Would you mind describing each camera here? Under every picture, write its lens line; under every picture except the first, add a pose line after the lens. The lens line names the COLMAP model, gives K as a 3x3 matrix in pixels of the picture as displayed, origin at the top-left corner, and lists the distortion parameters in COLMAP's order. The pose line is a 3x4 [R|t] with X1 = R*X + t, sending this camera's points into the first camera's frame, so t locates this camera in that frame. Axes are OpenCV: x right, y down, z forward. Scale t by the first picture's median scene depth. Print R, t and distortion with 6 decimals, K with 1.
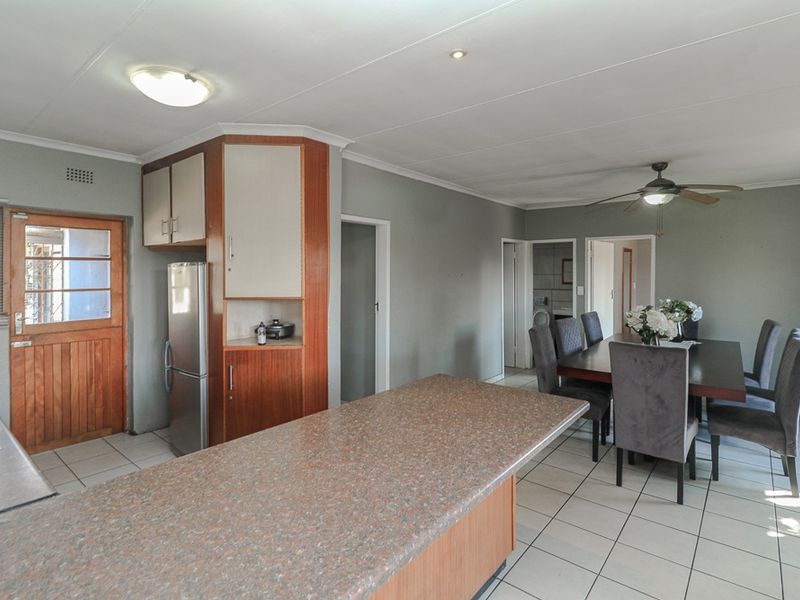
lens RADIAL K [[416.5, 0, 401.1], [0, 416.5, 294.7], [0, 0, 1]] dist [0.006555, -0.005181]
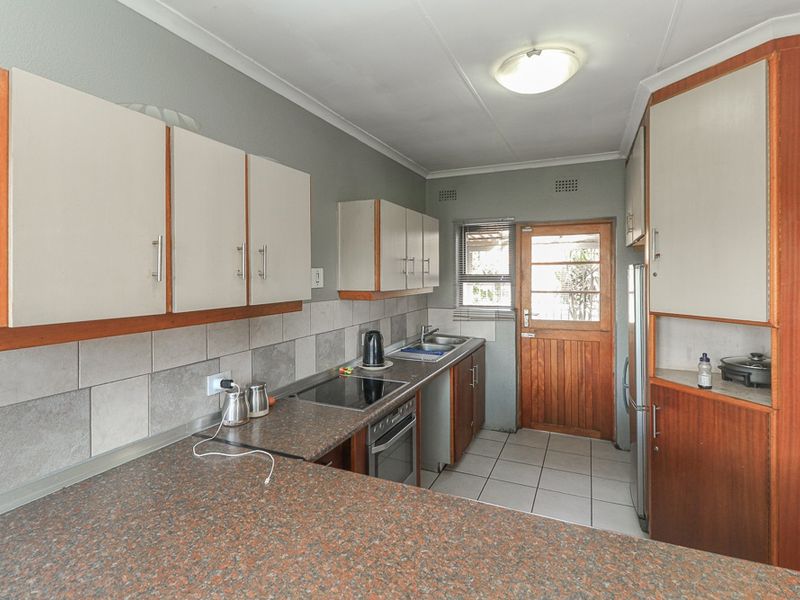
lens RADIAL K [[416.5, 0, 396.0], [0, 416.5, 284.1], [0, 0, 1]] dist [0.006555, -0.005181]
pose [[0.259407, 0.023062, -0.965493, 0.152173], [-0.045552, 0.998894, 0.011621, -0.025756], [0.964693, 0.040966, 0.260171, 0.309777]]
